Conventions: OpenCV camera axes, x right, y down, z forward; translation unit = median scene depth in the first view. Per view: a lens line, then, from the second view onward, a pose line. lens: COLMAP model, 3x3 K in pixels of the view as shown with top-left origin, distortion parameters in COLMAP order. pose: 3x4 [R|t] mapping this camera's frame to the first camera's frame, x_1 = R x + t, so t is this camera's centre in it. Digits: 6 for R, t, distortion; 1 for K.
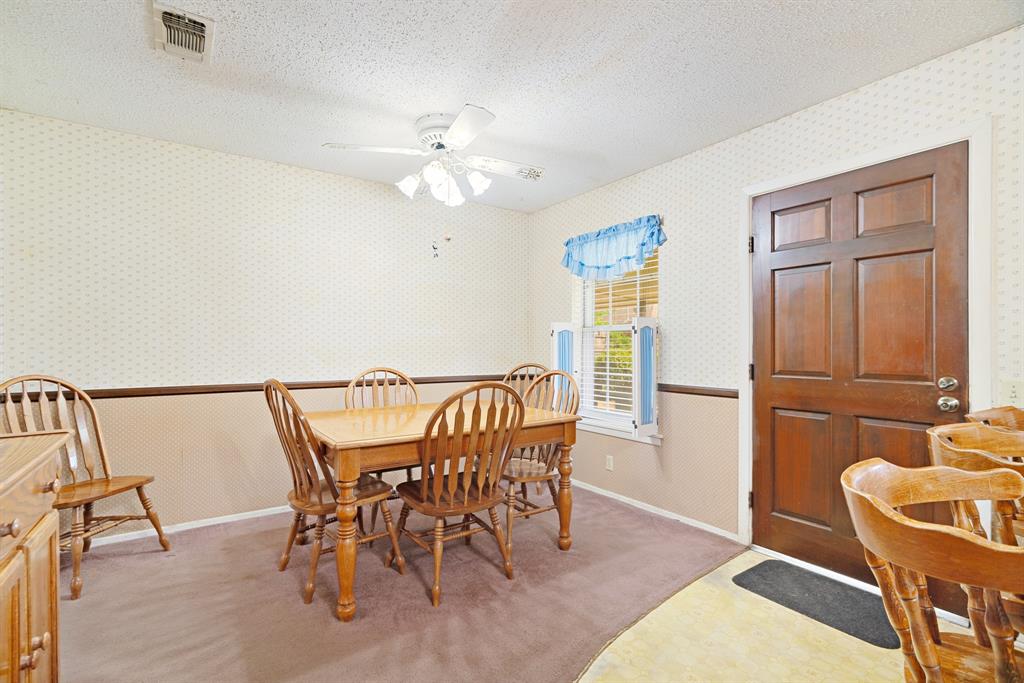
lens RADIAL K [[471.4, 0, 511.6], [0, 471.4, 346.7], [0, 0, 1]] dist [0.004147, -0.001729]
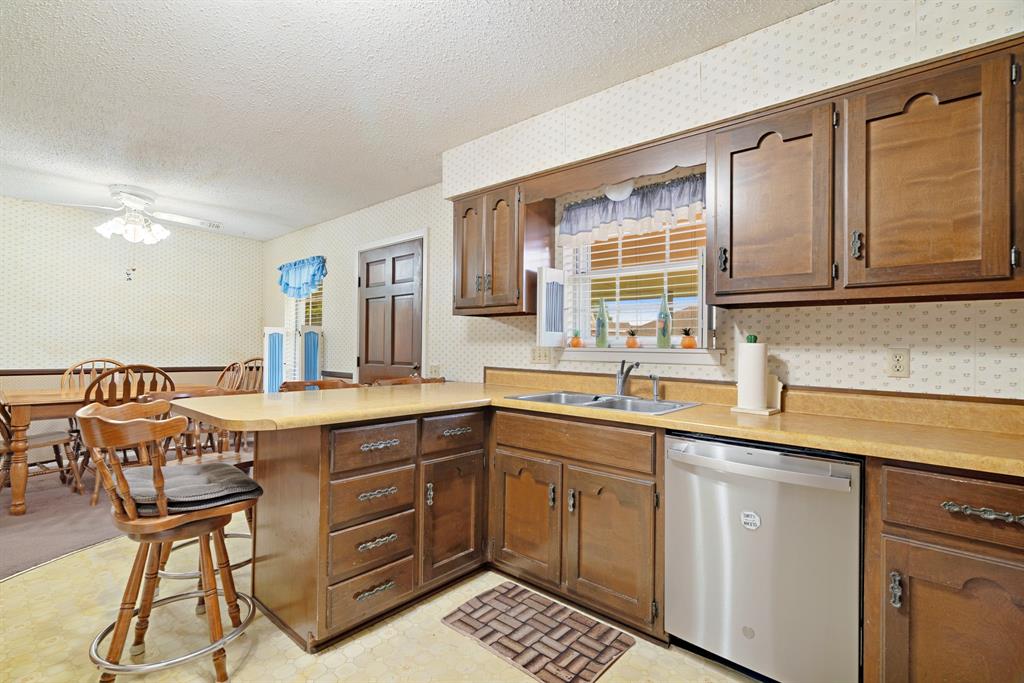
lens RADIAL K [[471.4, 0, 506.6], [0, 471.4, 347.3], [0, 0, 1]] dist [0.004147, -0.001729]
pose [[0.968279, 0.010286, 0.249660, 0.592756], [-0.009882, 0.999947, -0.002873, 0.004128], [-0.249677, 0.000315, 0.968329, -0.669098]]
